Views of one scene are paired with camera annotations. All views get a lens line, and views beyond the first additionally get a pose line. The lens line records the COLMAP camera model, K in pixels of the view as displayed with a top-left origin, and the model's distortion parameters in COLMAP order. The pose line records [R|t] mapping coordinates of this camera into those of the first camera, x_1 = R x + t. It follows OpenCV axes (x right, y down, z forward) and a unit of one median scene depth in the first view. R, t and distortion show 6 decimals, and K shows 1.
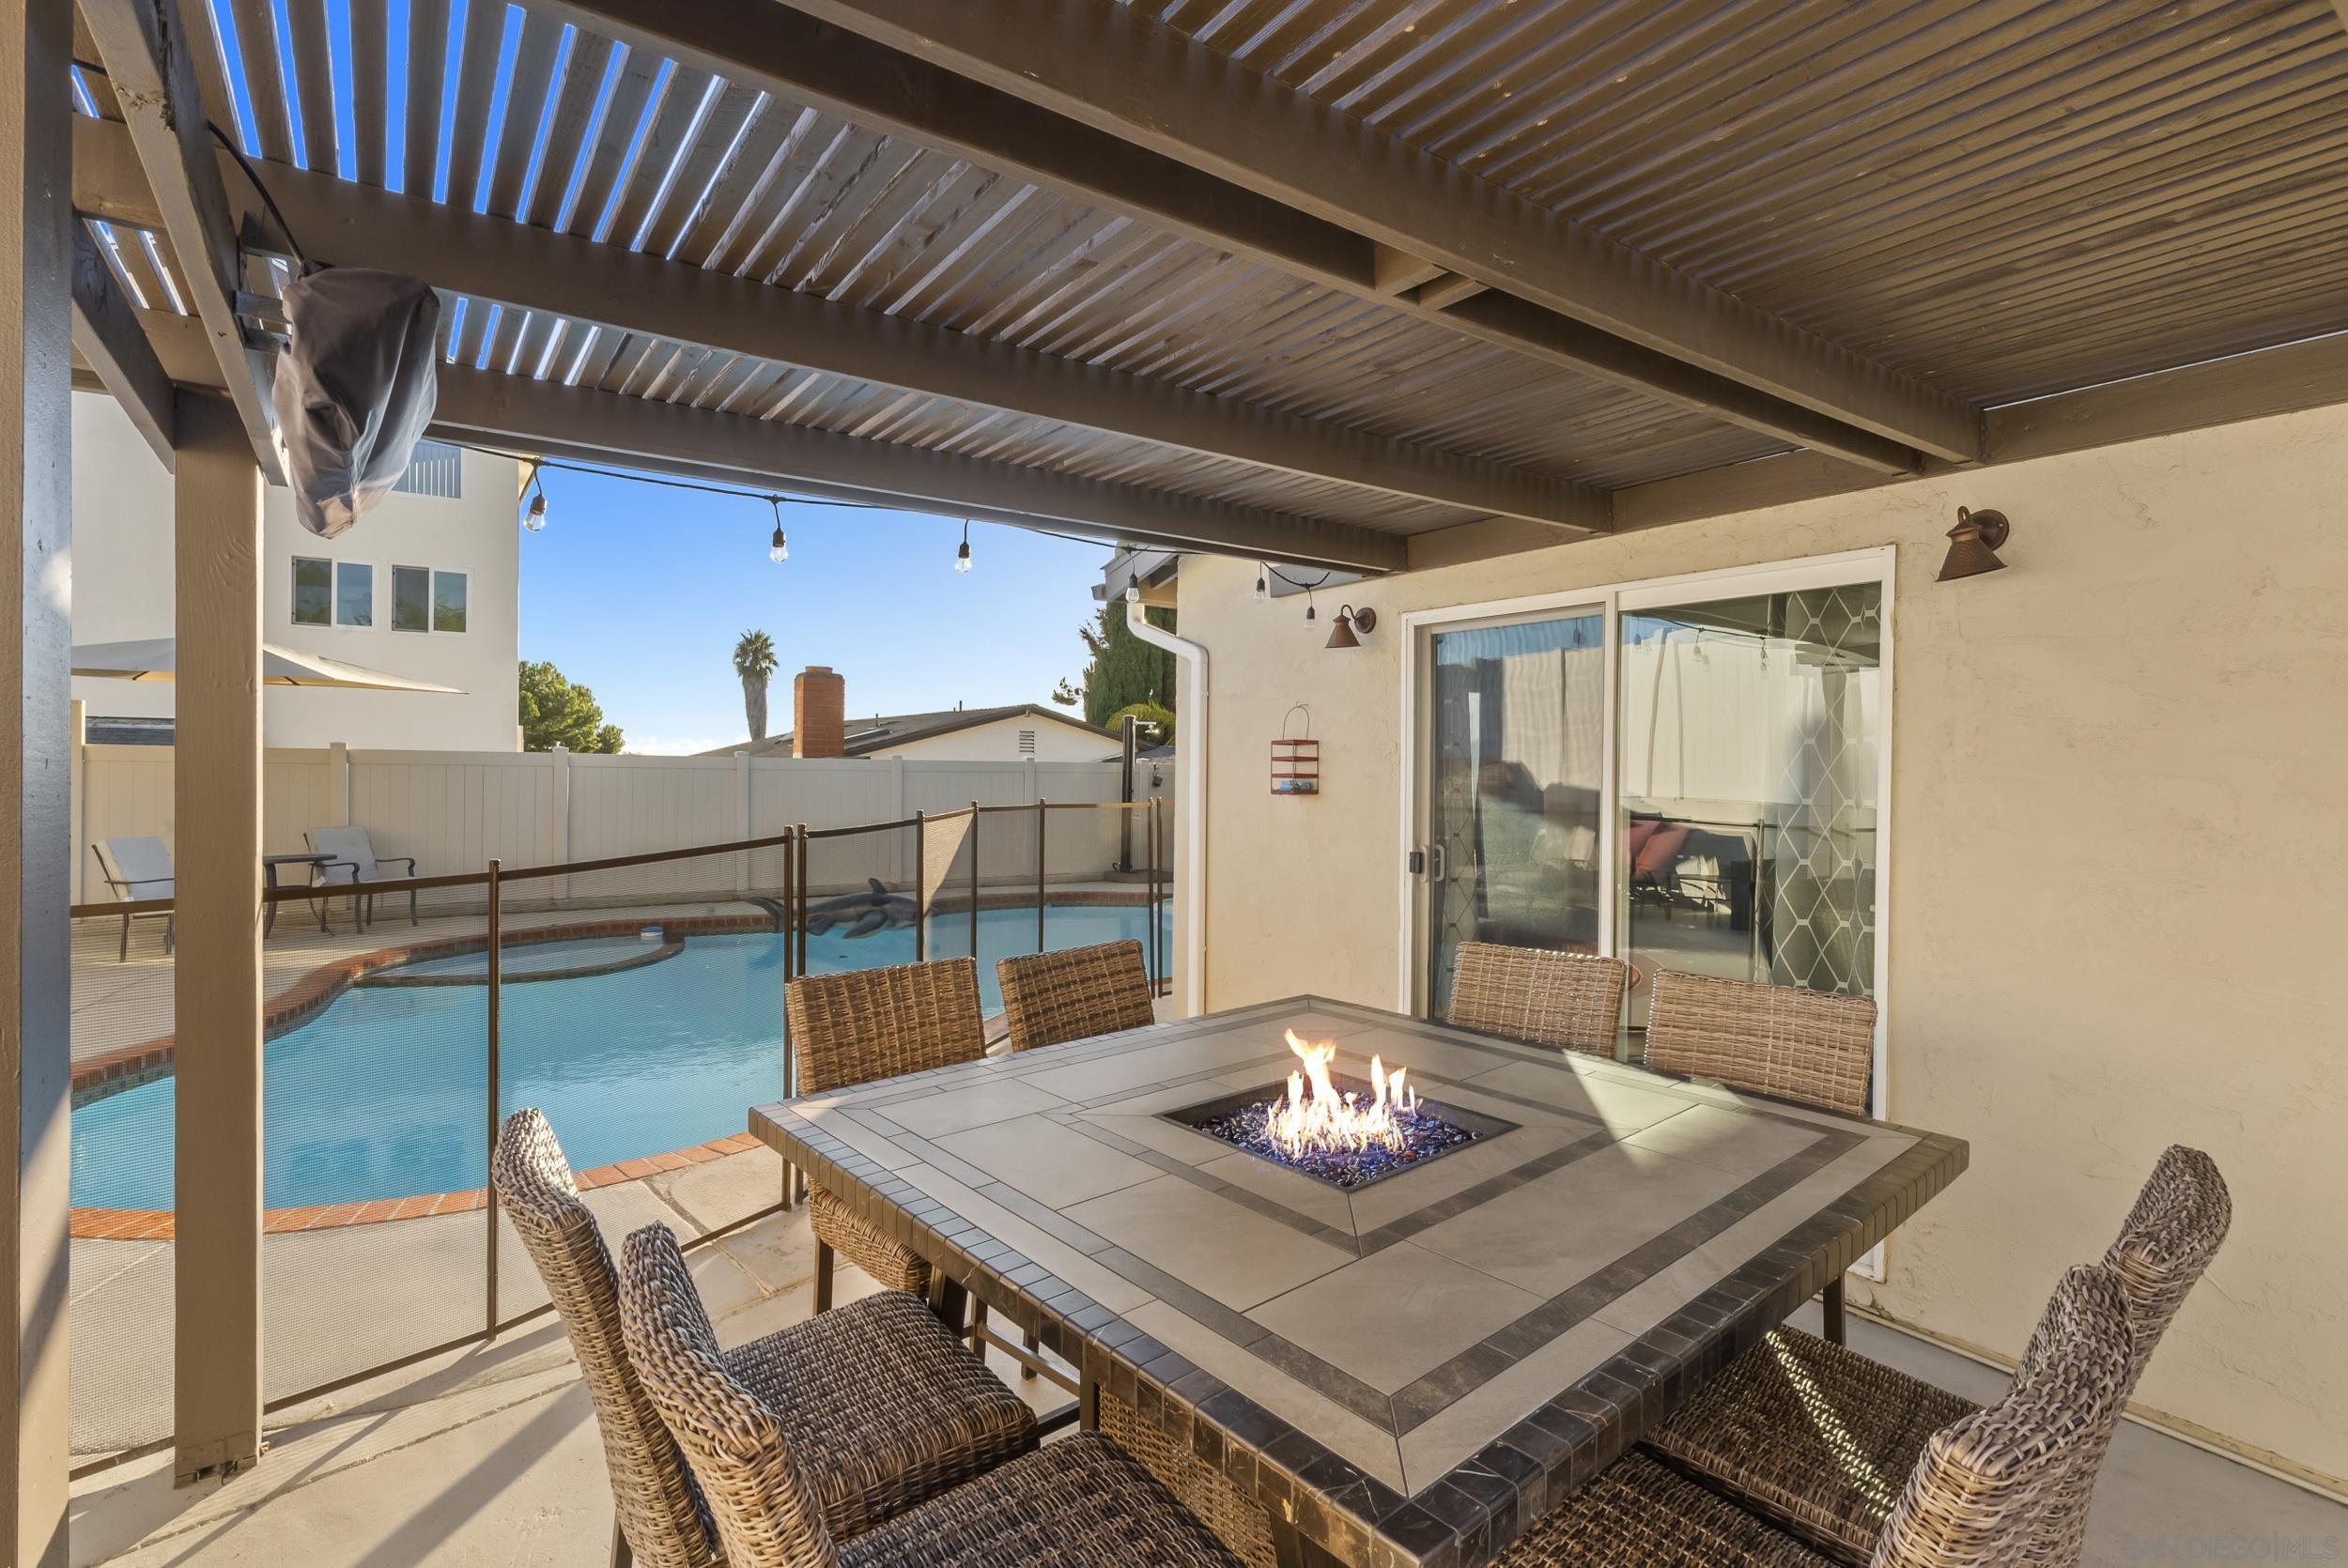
lens RADIAL K [[1092.9, 0, 1153.4], [0, 1092.9, 776.6], [0, 0, 1]] dist [-0.001300, 0.000111]
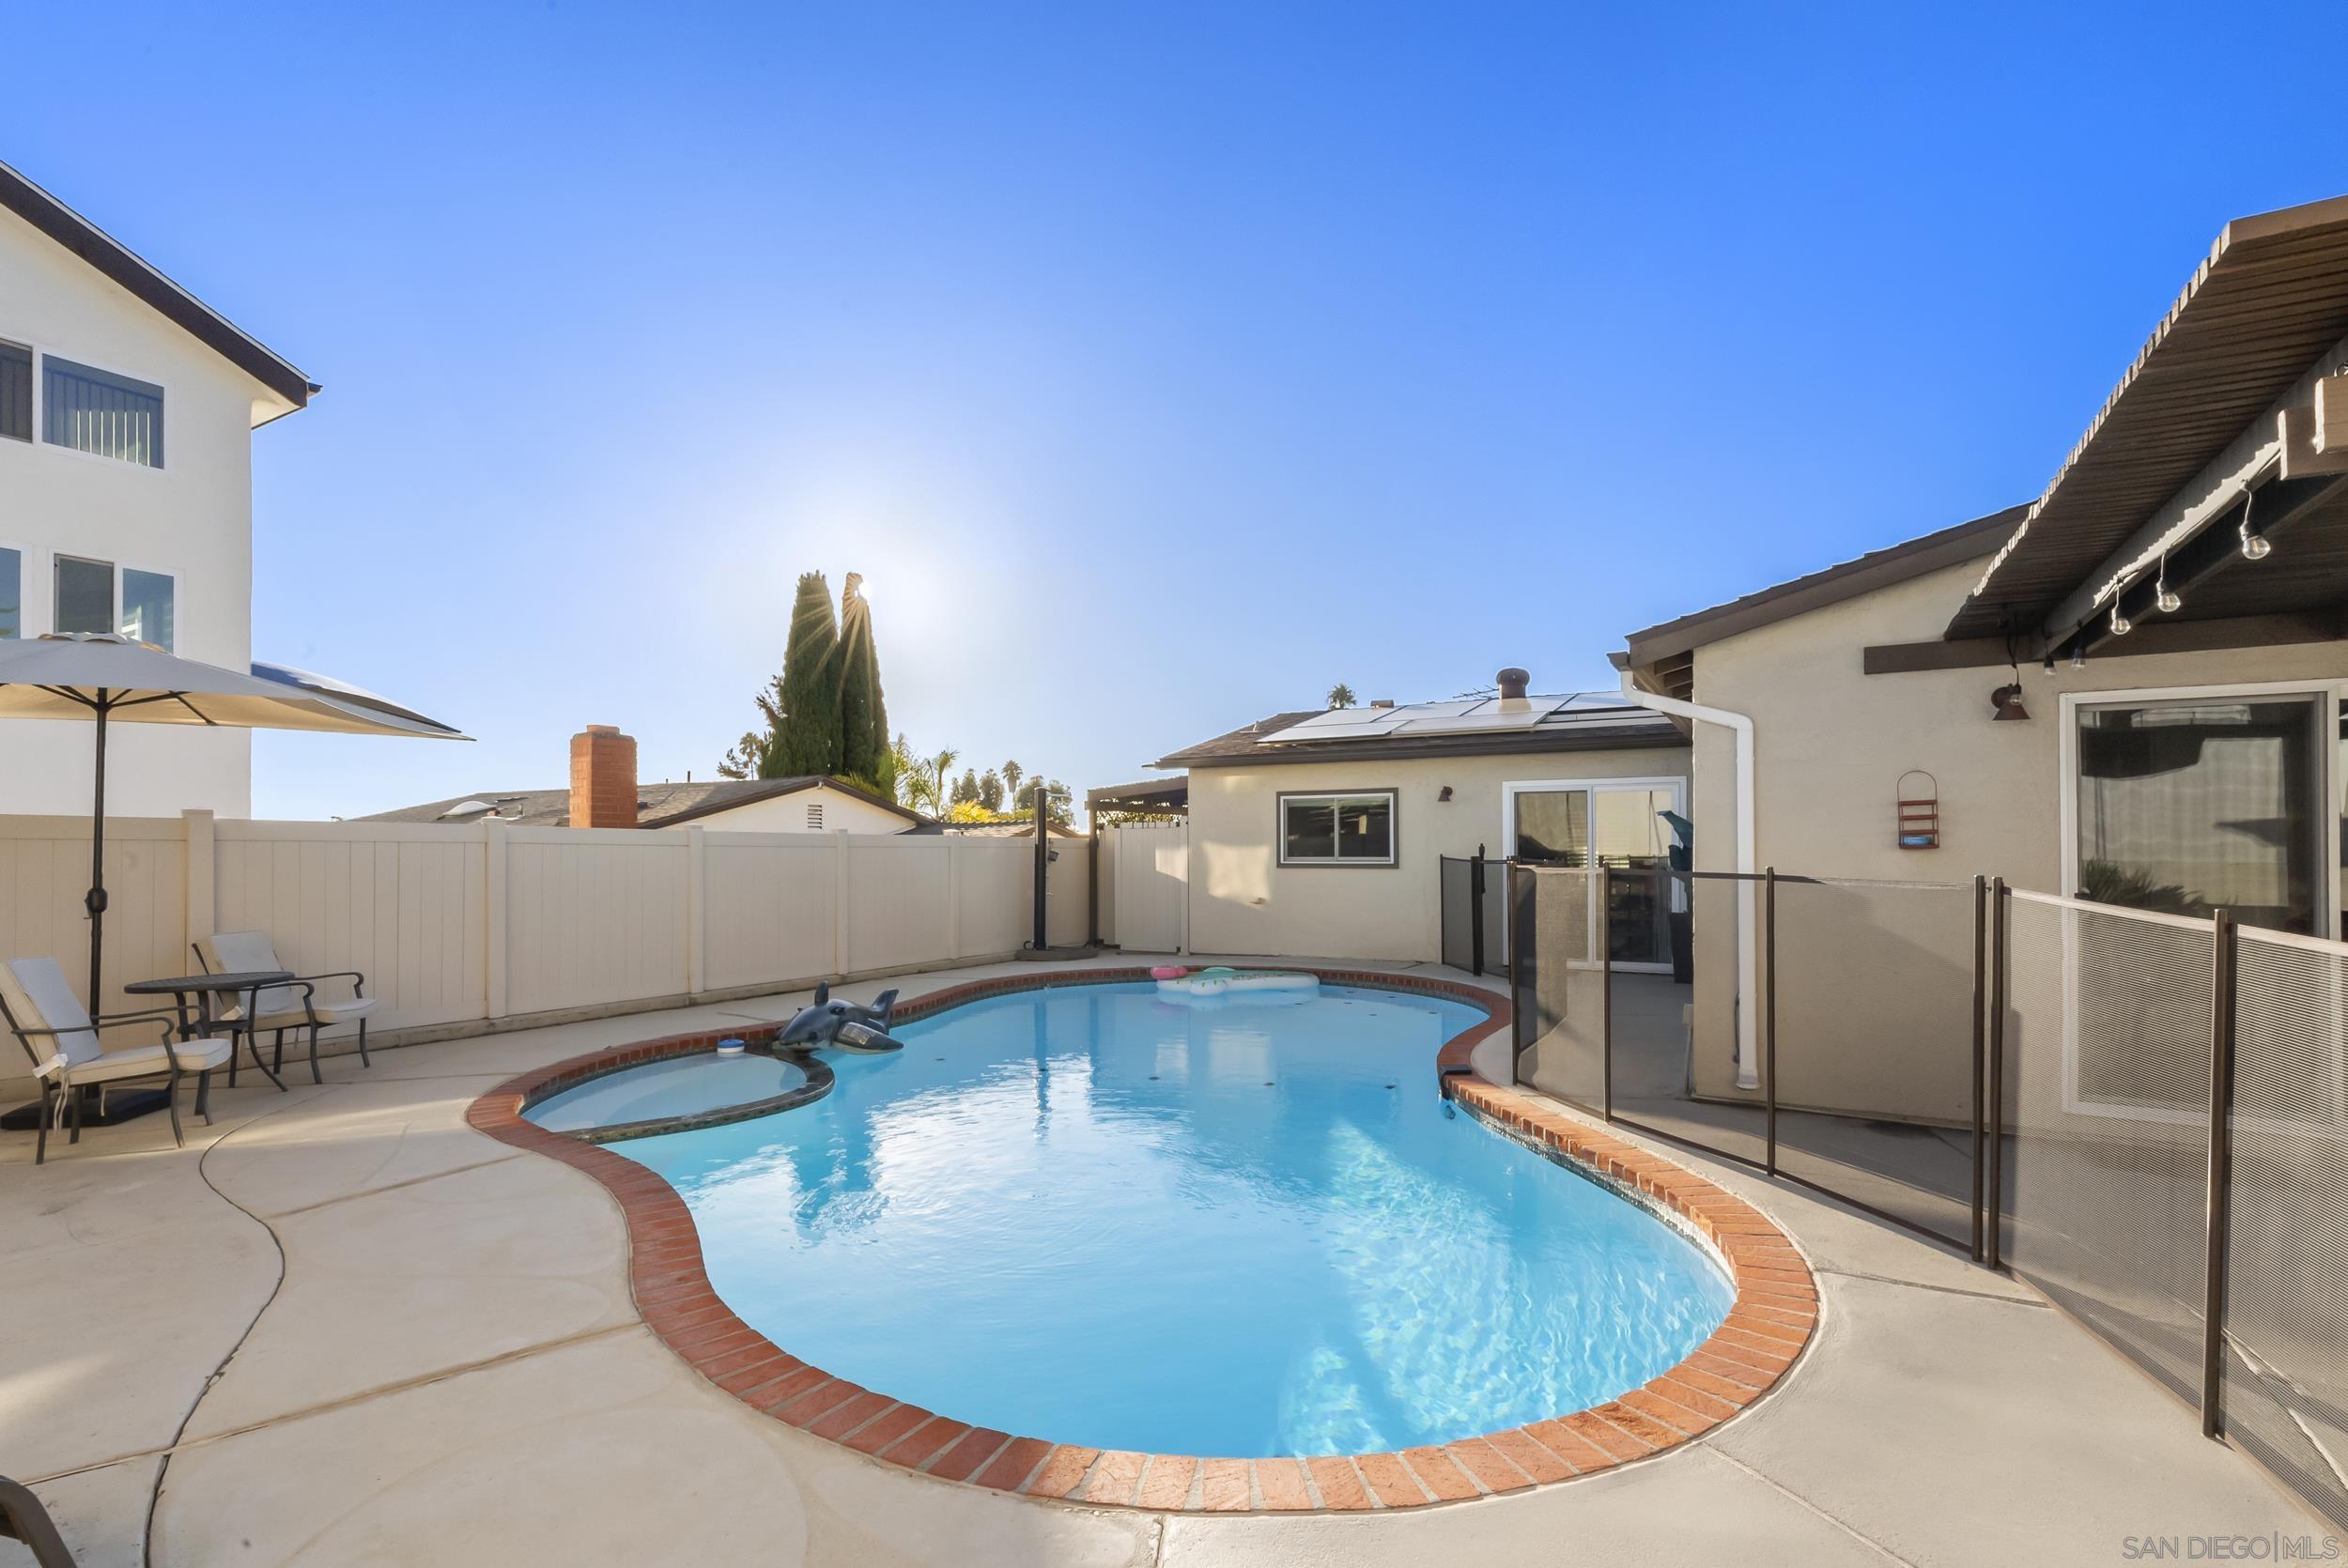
lens RADIAL K [[1073.2, 0, 1163.0], [0, 1073.2, 847.6], [0, 0, 1]] dist [-0.005915, 0.004331]
pose [[0.908062, -0.010851, 0.418694, -0.623222], [0.014329, 0.999884, -0.005164, 0.005874], [-0.418590, 0.010689, 0.908113, 0.186407]]
